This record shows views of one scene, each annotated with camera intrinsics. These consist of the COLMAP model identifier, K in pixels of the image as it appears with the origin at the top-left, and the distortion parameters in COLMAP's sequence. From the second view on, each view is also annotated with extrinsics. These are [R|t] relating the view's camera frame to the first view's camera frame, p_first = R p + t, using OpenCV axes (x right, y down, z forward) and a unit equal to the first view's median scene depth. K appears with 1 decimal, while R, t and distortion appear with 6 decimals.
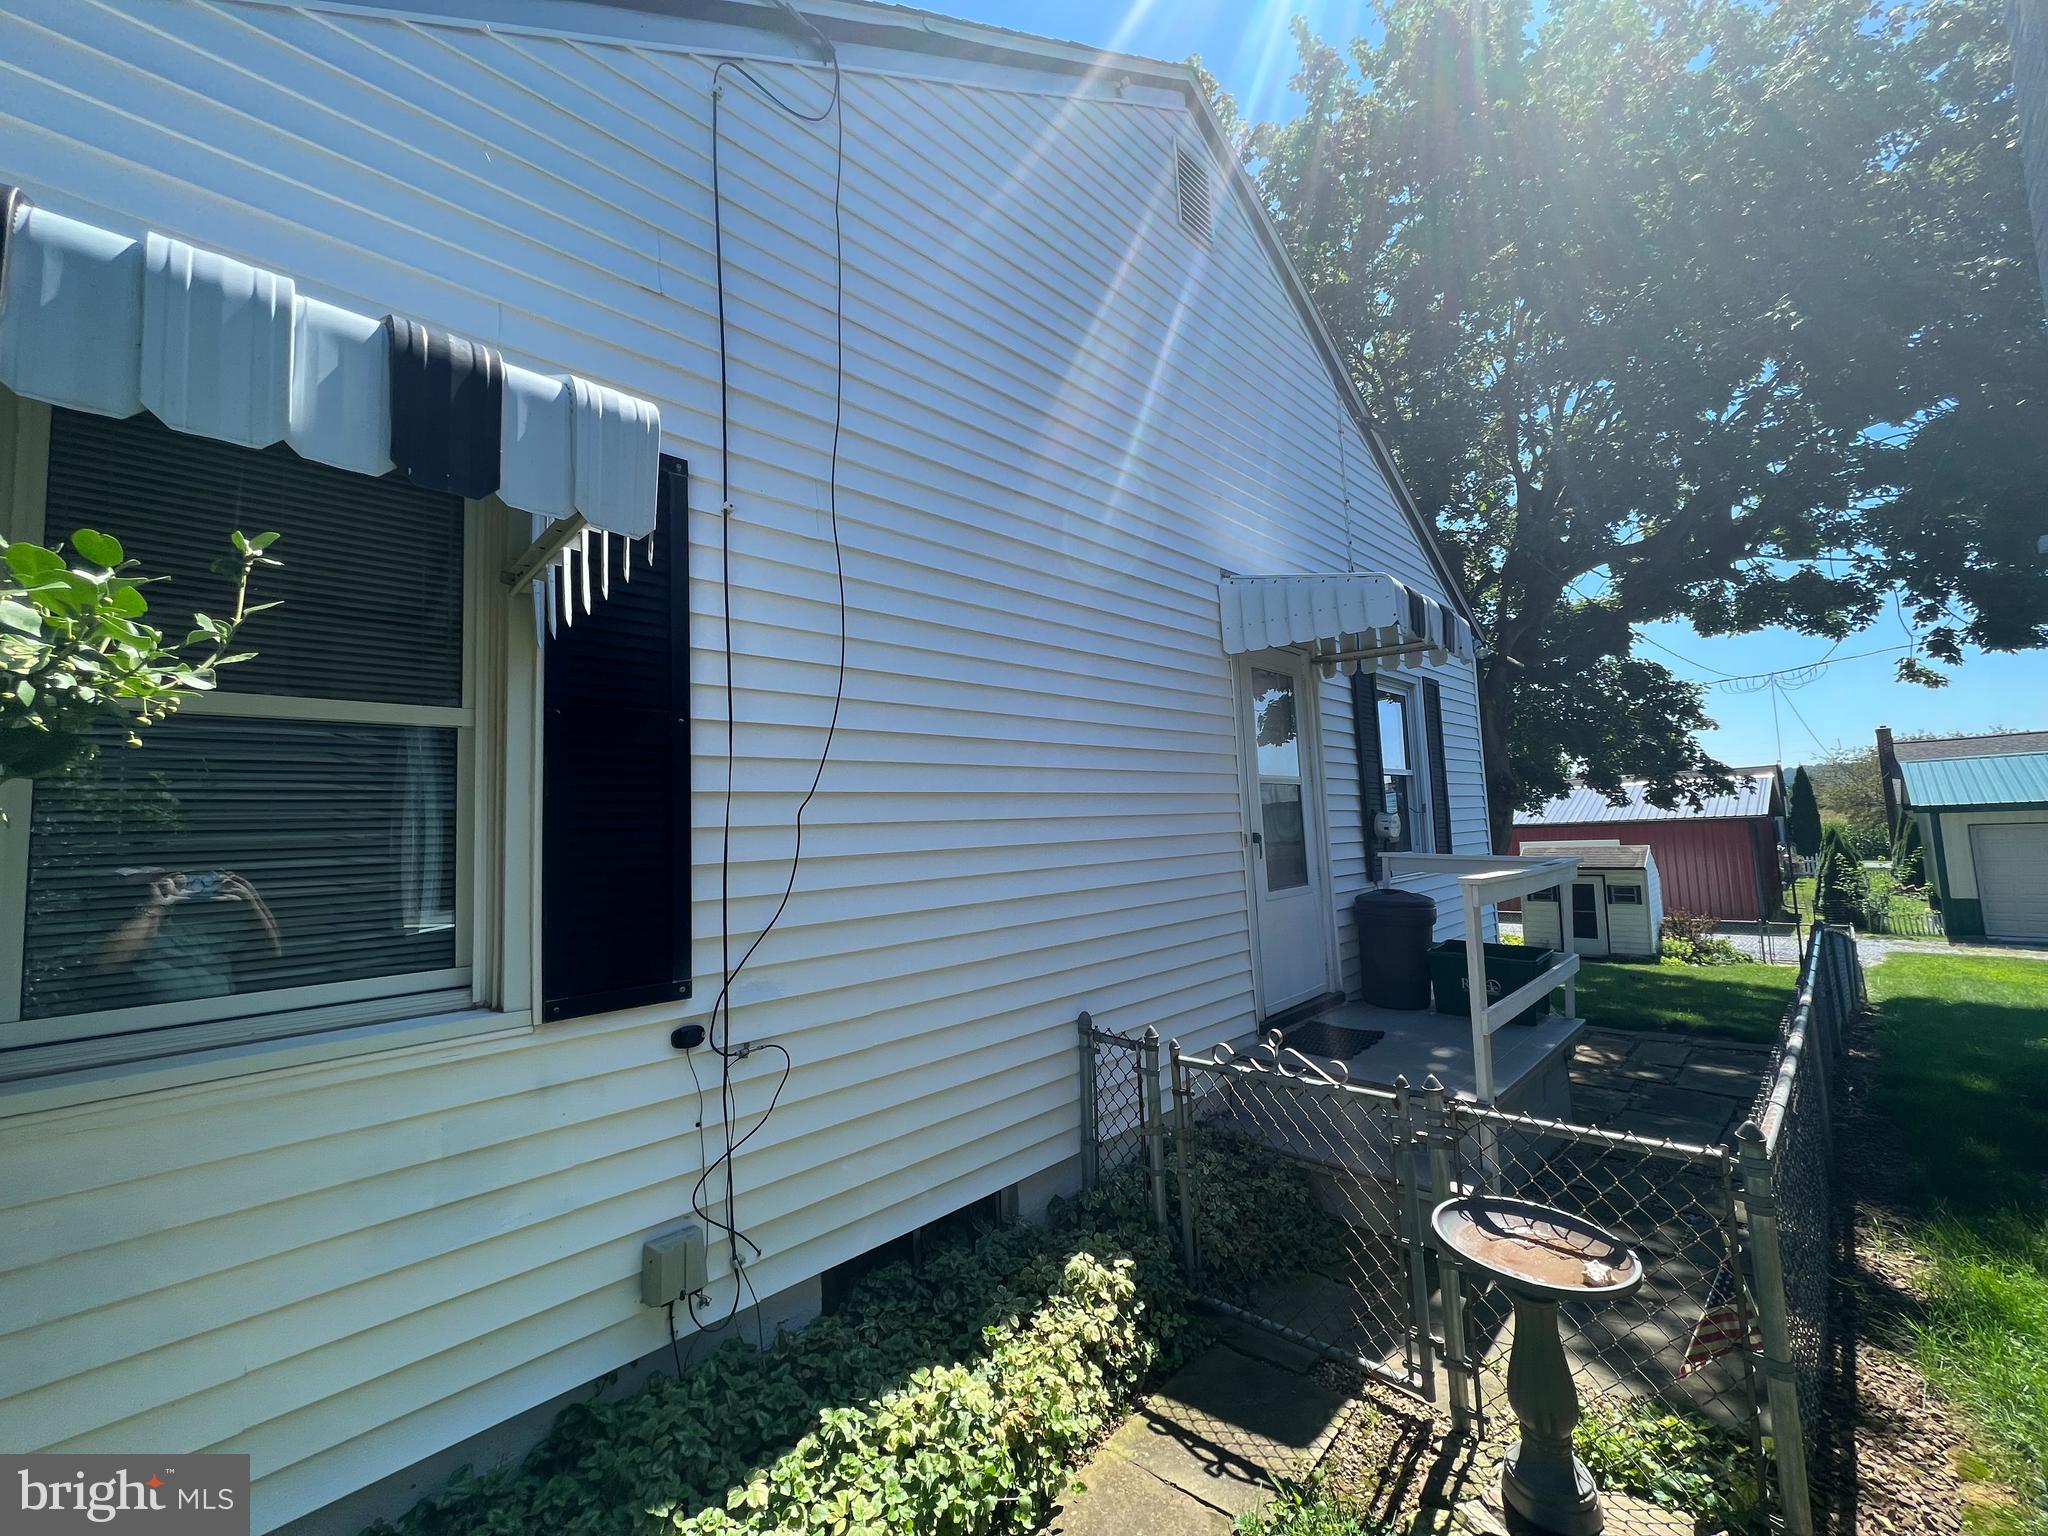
lens RADIAL K [[826.0, 0, 1020.0], [0, 826.0, 769.2], [0, 0, 1]] dist [0.000924, 0.000562]
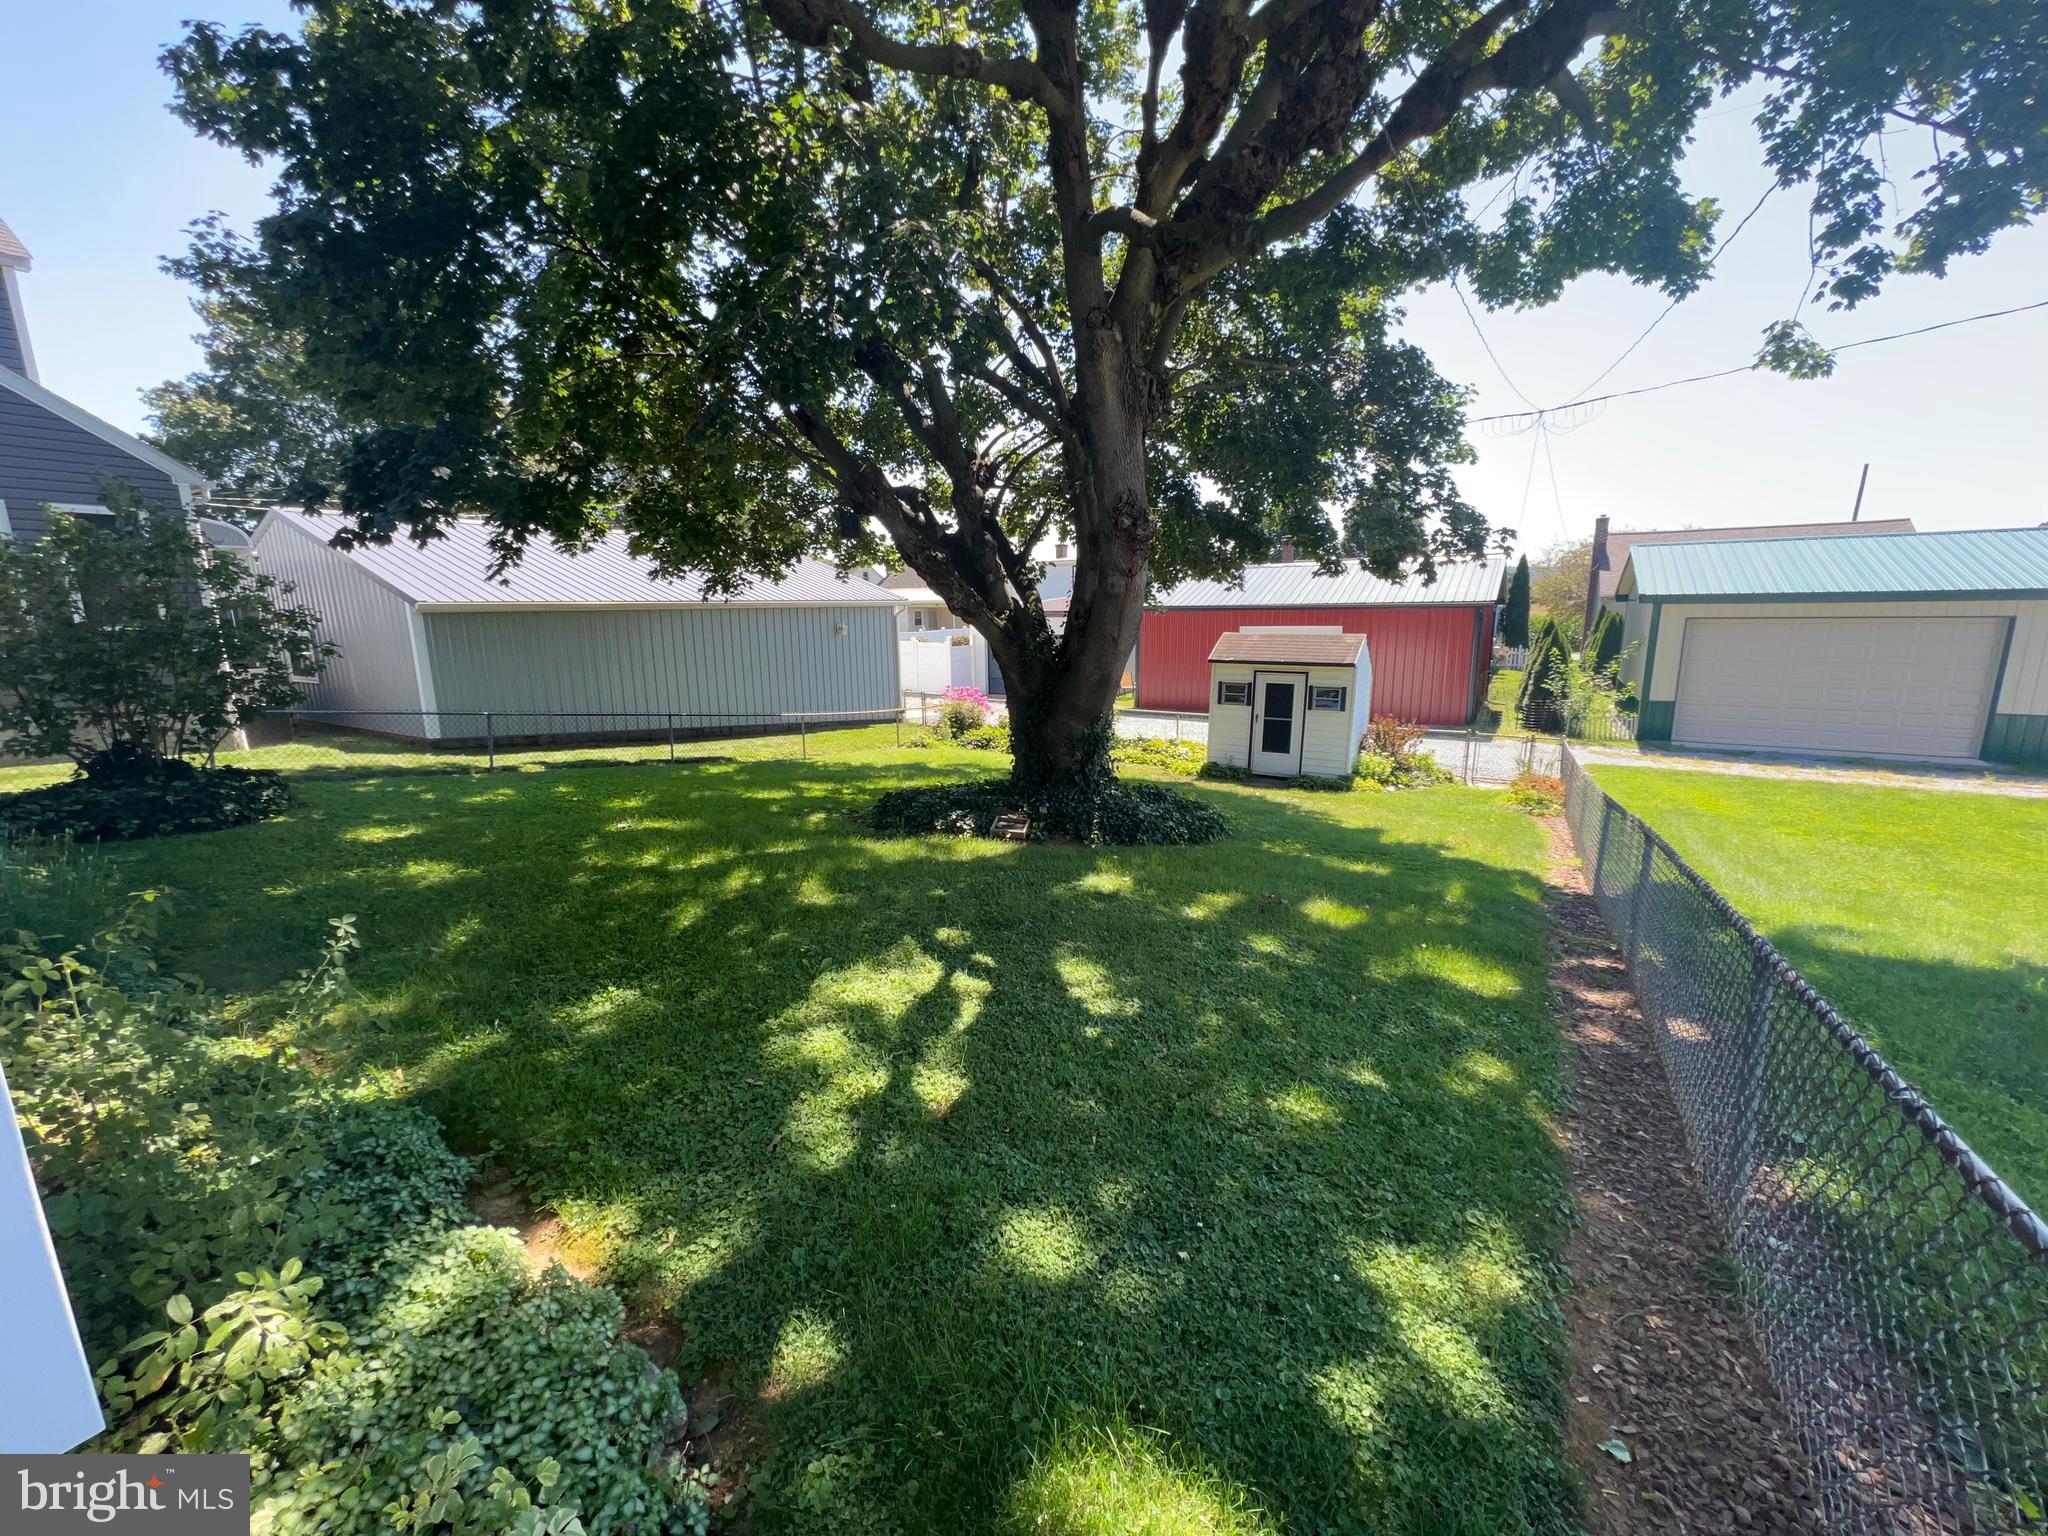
lens RADIAL K [[826.0, 0, 1027.0], [0, 826.0, 770.9], [0, 0, 1]] dist [0.000924, 0.000562]
pose [[0.969834, -0.017306, 0.243153, 0.266617], [-0.048963, 0.963319, 0.263854, 0.026984], [-0.238800, -0.267800, 0.933412, 0.324481]]
